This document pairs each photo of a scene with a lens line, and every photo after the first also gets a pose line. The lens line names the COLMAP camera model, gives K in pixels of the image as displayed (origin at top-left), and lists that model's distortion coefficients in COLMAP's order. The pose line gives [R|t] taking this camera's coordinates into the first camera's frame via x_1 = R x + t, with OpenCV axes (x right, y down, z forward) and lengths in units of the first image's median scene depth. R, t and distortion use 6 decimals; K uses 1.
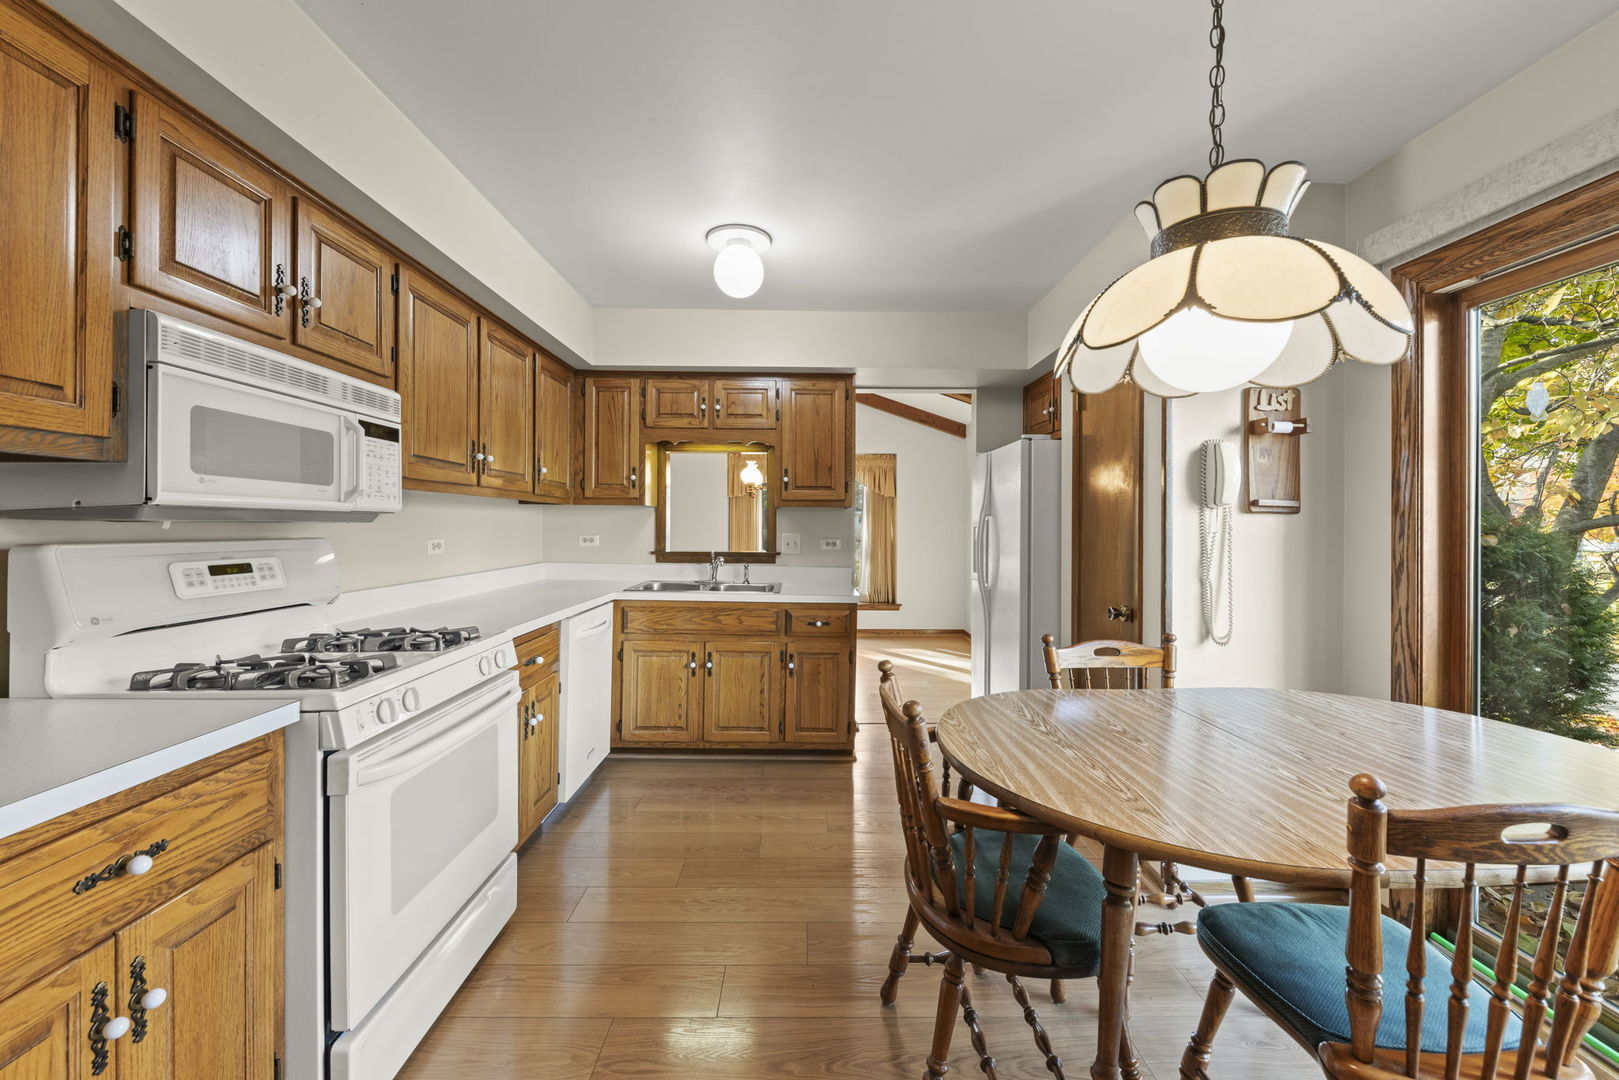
lens RADIAL K [[642.9, 0, 813.2], [0, 642.9, 522.2], [0, 0, 1]] dist [0.023924, -0.008145]
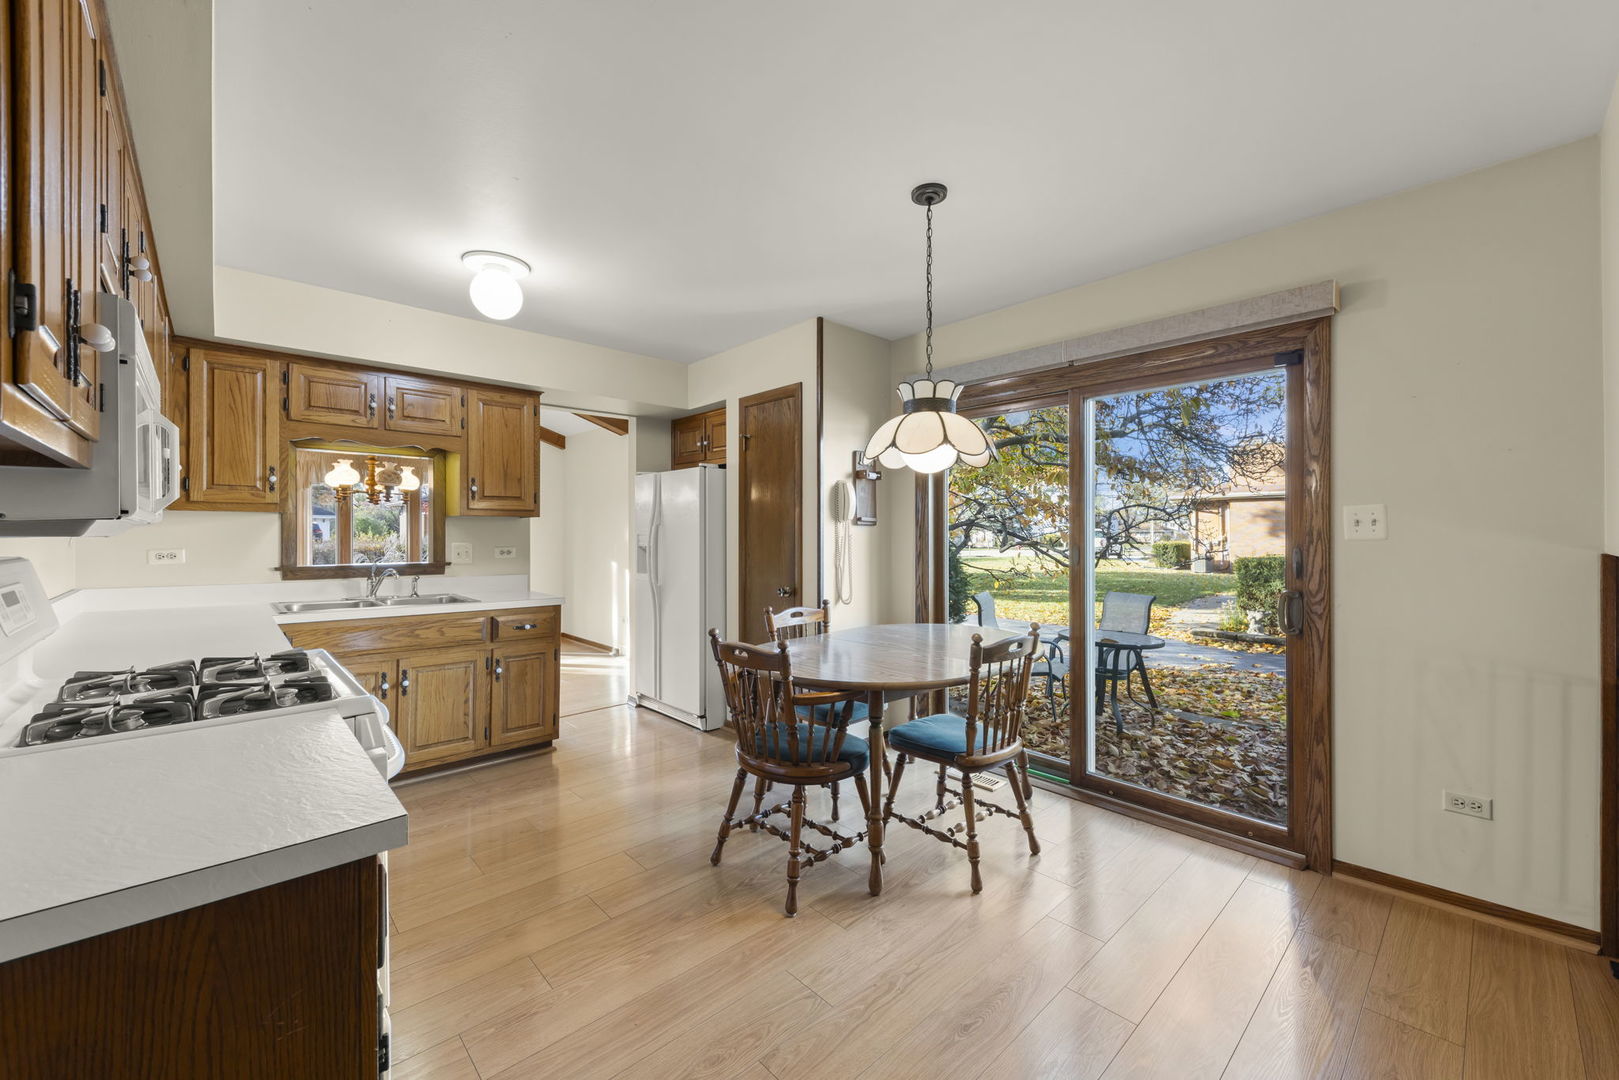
lens RADIAL K [[639.1, 0, 826.8], [0, 639.1, 530.1], [0, 0, 1]] dist [0.011304, -0.000111]
pose [[0.726433, -0.003210, 0.687230, -0.441484], [0.002455, 0.999995, 0.002075, -0.003369], [-0.687233, 0.000180, 0.726437, -0.131586]]
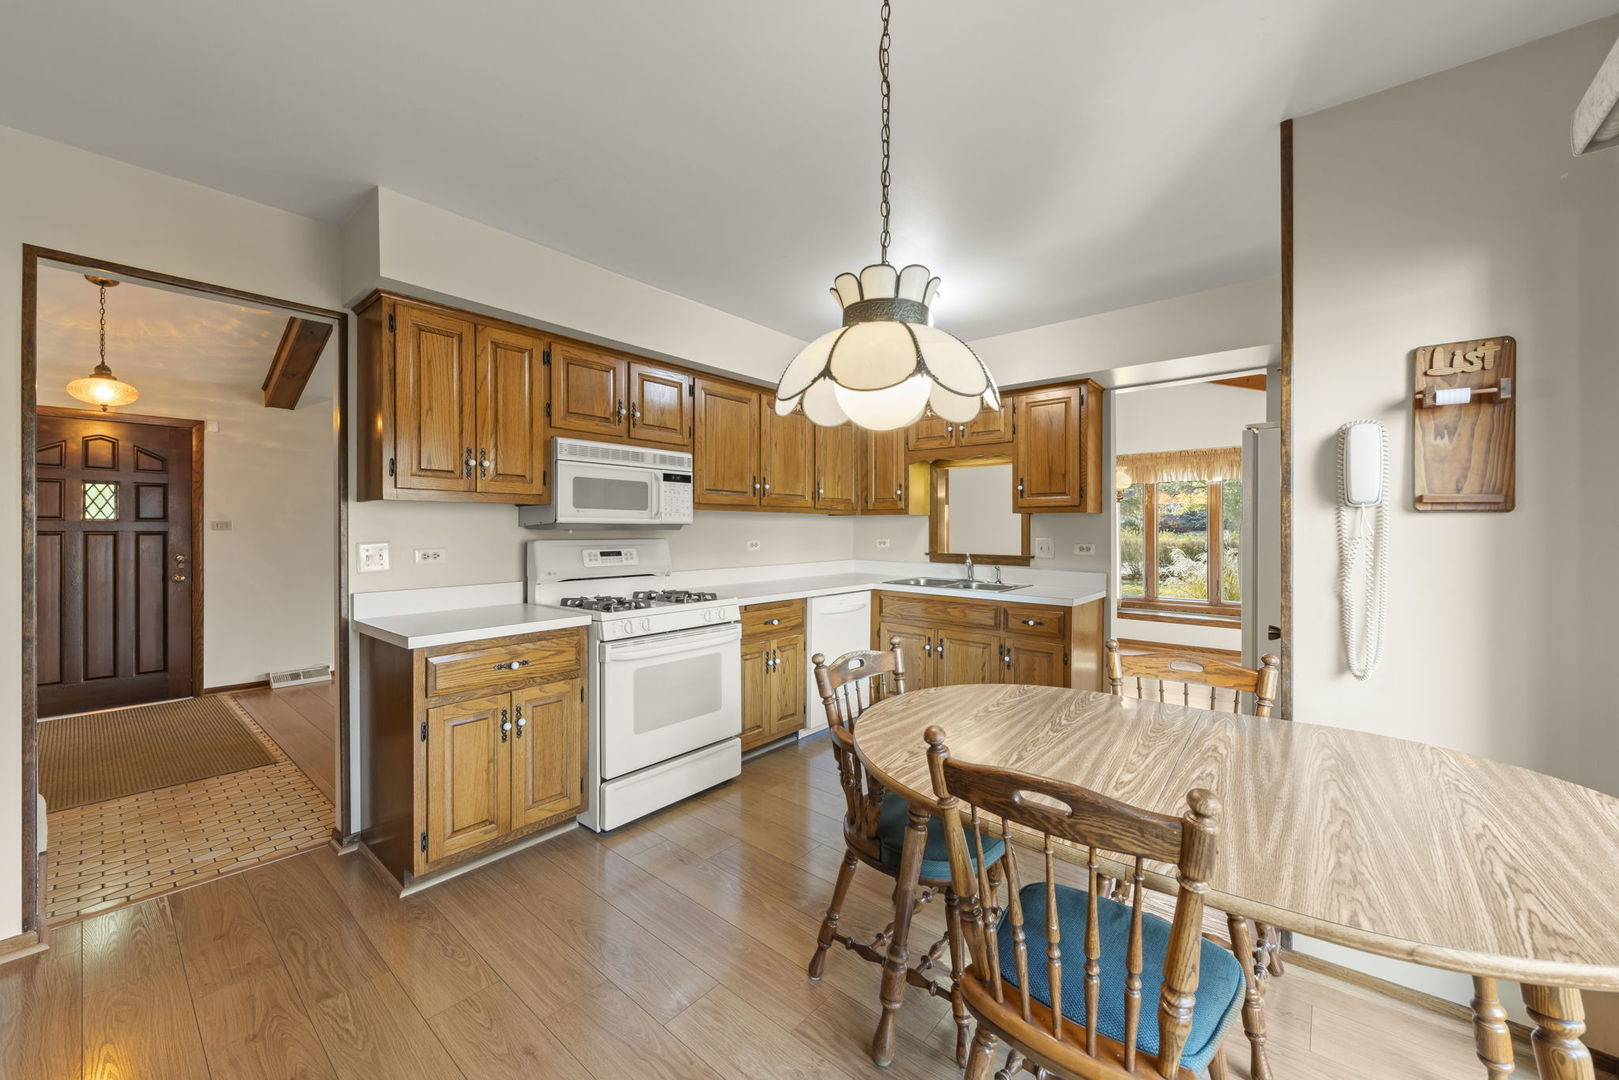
lens RADIAL K [[629.7, 0, 811.7], [0, 629.7, 528.1], [0, 0, 1]] dist [0.010415, -0.000322]
pose [[0.749298, -0.006595, -0.662200, 0.527570], [0.007042, 0.999973, -0.001991, 0.000737], [0.662195, -0.003171, 0.749324, -0.026035]]
